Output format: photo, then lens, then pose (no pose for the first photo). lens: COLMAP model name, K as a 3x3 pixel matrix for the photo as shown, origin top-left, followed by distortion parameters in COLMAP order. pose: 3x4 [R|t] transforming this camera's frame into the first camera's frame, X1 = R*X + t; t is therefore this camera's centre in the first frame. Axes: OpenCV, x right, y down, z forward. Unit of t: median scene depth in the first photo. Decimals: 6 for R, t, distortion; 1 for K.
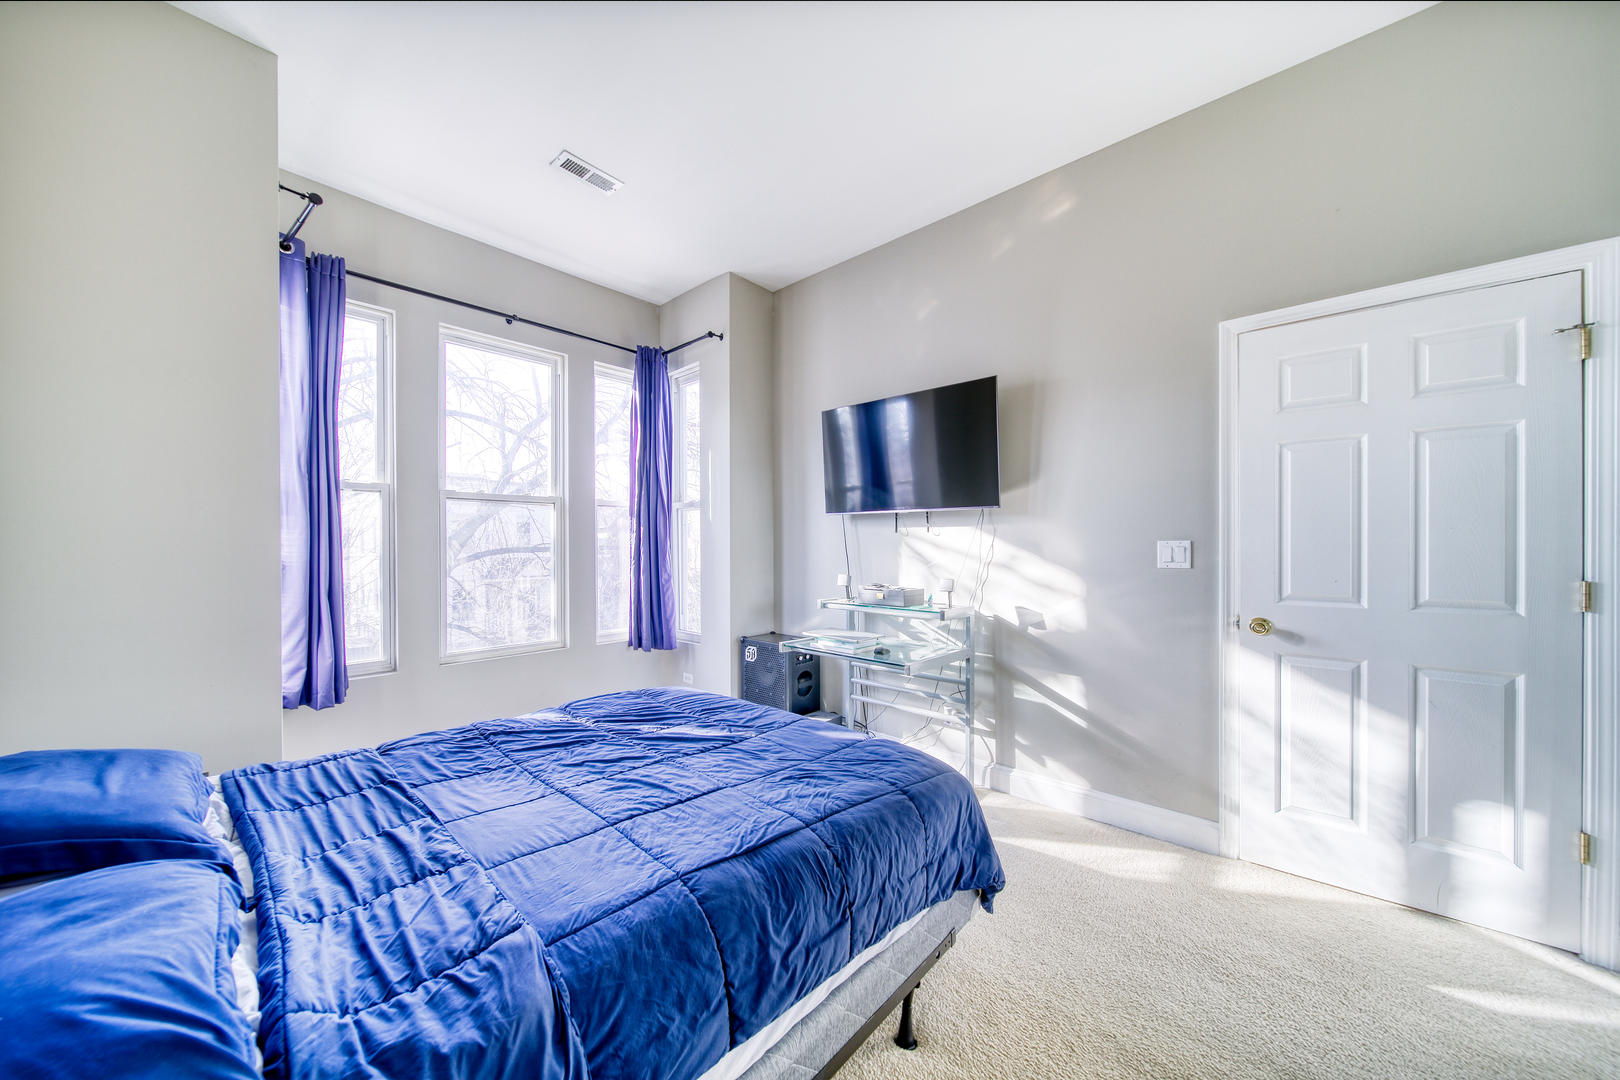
lens RADIAL K [[564.0, 0, 806.9], [0, 564.0, 543.9], [0, 0, 1]] dist [-0.001494, -0.001074]
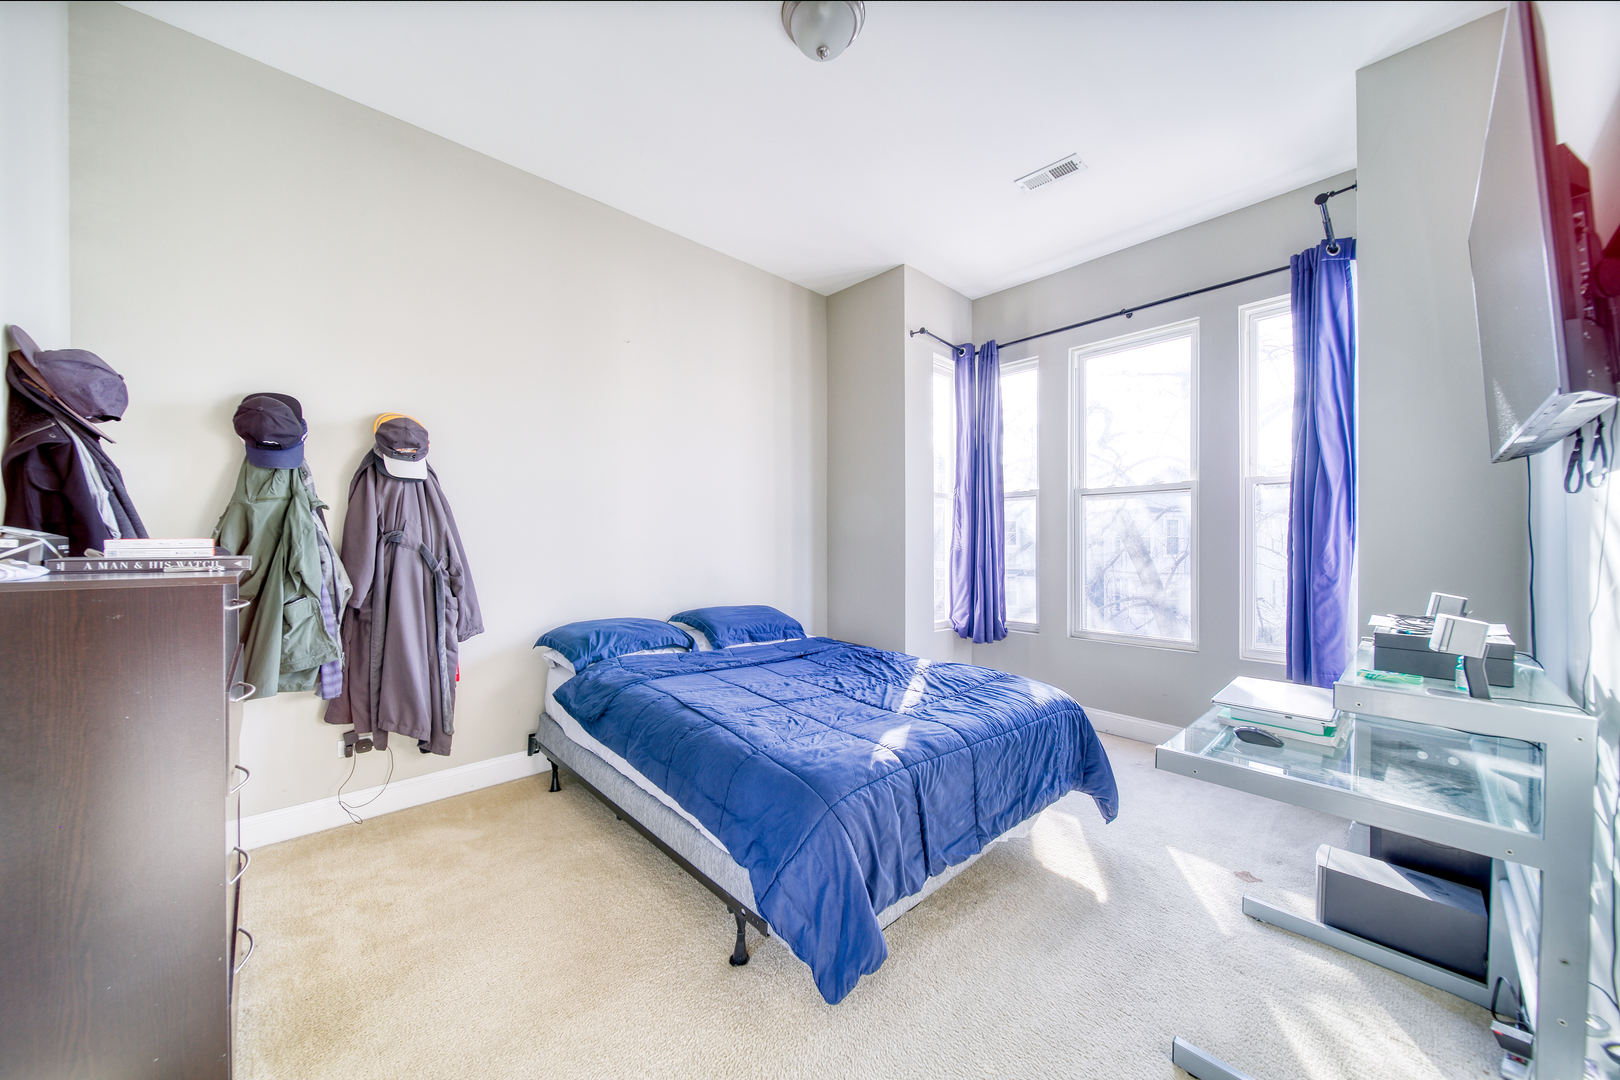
lens RADIAL K [[564.0, 0, 805.7], [0, 564.0, 542.1], [0, 0, 1]] dist [-0.001494, -0.001074]
pose [[-0.081469, 0.001720, -0.996674, 0.696702], [0.002395, 0.999996, 0.001530, 0.014143], [0.996673, -0.002262, -0.081473, 0.654478]]
